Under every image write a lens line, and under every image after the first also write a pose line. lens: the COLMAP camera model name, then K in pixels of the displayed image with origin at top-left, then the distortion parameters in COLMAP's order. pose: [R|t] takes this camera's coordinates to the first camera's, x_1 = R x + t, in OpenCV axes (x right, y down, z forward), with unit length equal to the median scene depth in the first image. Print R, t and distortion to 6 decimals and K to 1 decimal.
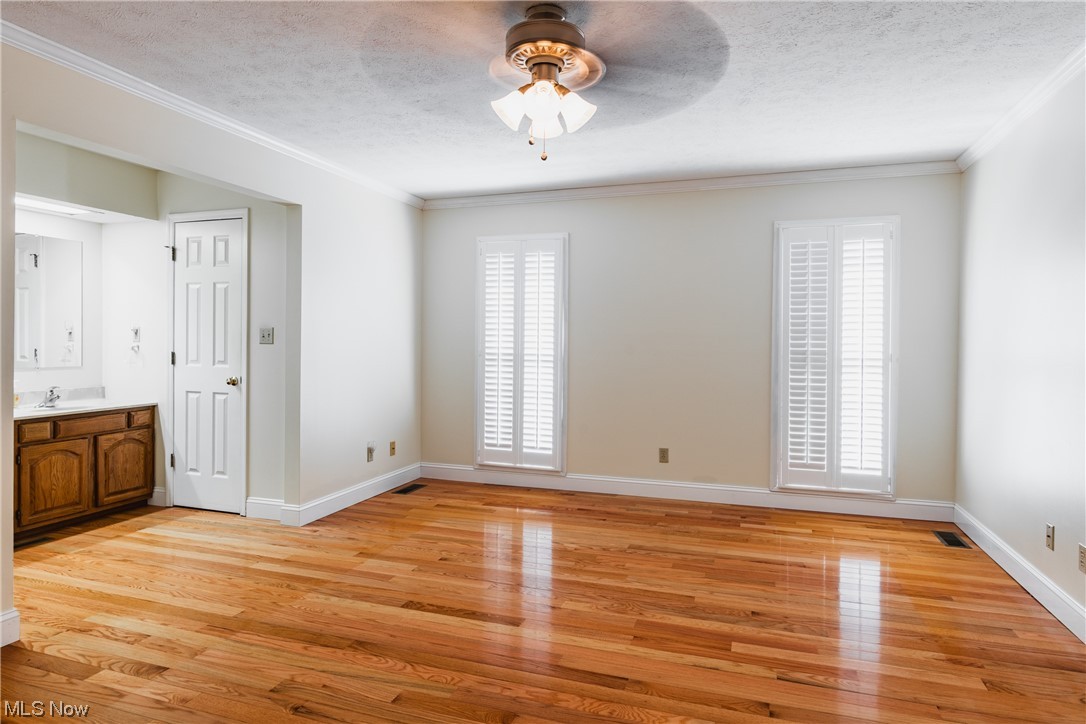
lens RADIAL K [[620.6, 0, 553.2], [0, 620.6, 356.0], [0, 0, 1]] dist [-0.006150, 0.002323]
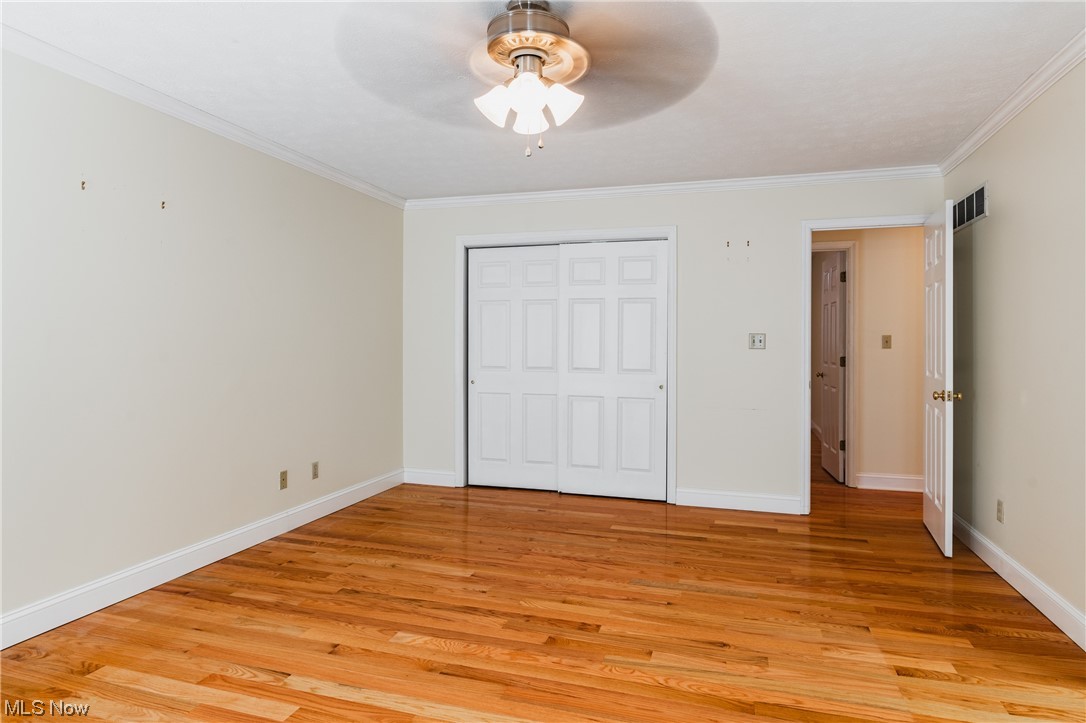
lens RADIAL K [[620.6, 0, 543.4], [0, 620.6, 354.0], [0, 0, 1]] dist [-0.006150, 0.002323]
pose [[-0.999878, -0.010864, -0.011225, -0.032827], [-0.011326, 0.999055, 0.041957, -0.049090], [0.010759, 0.042079, -0.999056, 2.016621]]
